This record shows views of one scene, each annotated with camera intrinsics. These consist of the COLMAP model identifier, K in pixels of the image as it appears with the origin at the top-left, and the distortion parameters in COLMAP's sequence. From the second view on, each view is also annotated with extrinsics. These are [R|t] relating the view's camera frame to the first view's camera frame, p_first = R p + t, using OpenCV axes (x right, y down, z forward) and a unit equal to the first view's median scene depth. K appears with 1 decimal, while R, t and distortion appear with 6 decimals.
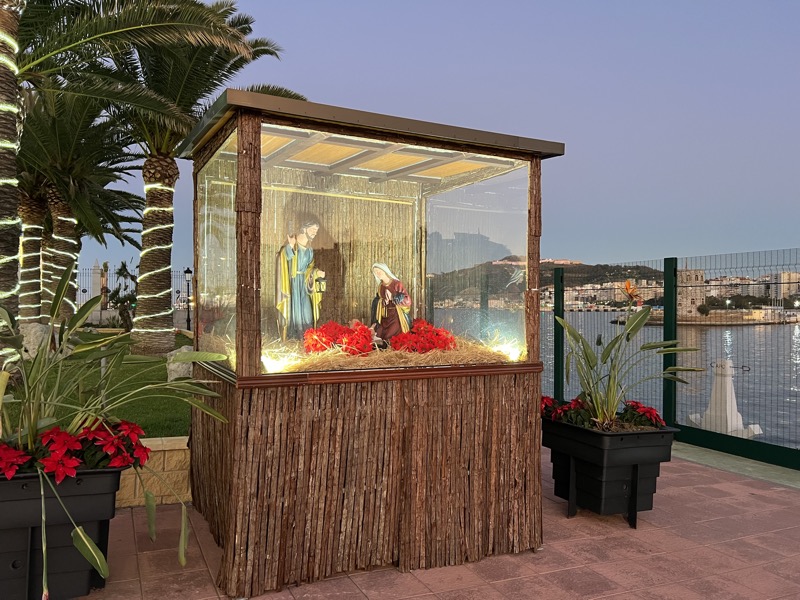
lens RADIAL K [[608.2, 0, 383.3], [0, 608.2, 303.1], [0, 0, 1]] dist [0.036938, -0.042653]
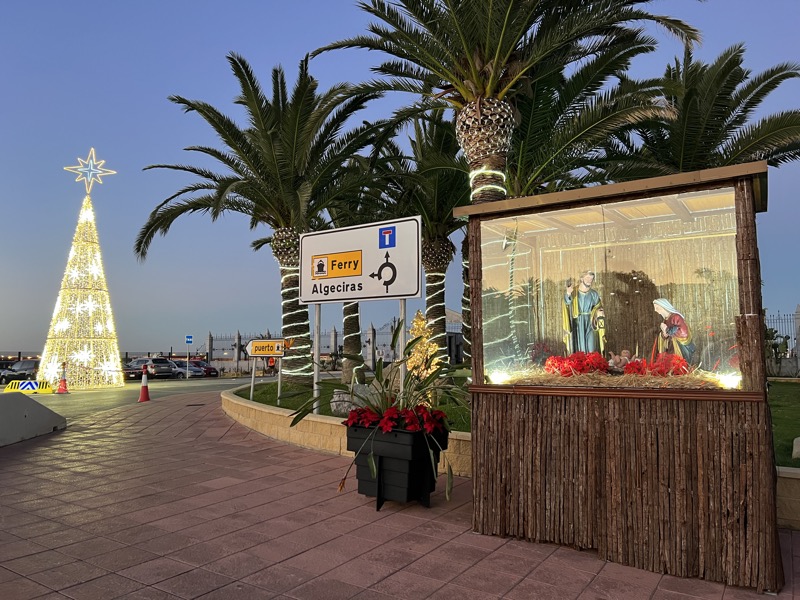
lens RADIAL K [[608.2, 0, 383.3], [0, 608.2, 303.1], [0, 0, 1]] dist [0.036938, -0.042653]
pose [[0.508448, -0.084841, -0.856903, 0.863794], [0.012954, 0.995775, -0.090905, 0.043470], [0.860995, 0.035120, 0.507399, 0.008742]]
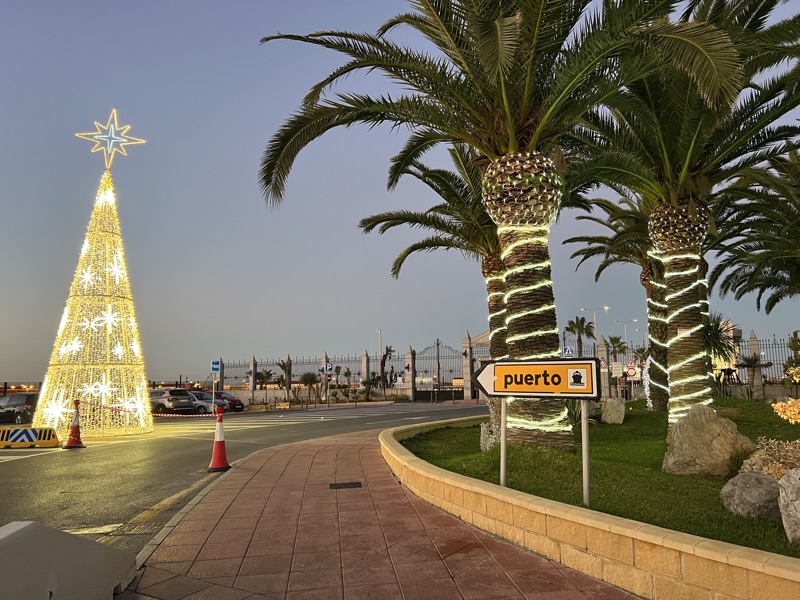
lens RADIAL K [[611.3, 0, 378.8], [0, 611.3, 298.8], [0, 0, 1]] dist [0.027515, -0.003503]
pose [[0.516088, -0.129531, -0.846685, -1.072155], [0.018892, 0.989980, -0.139938, -0.010860], [0.856327, 0.056225, 0.513364, -0.032306]]
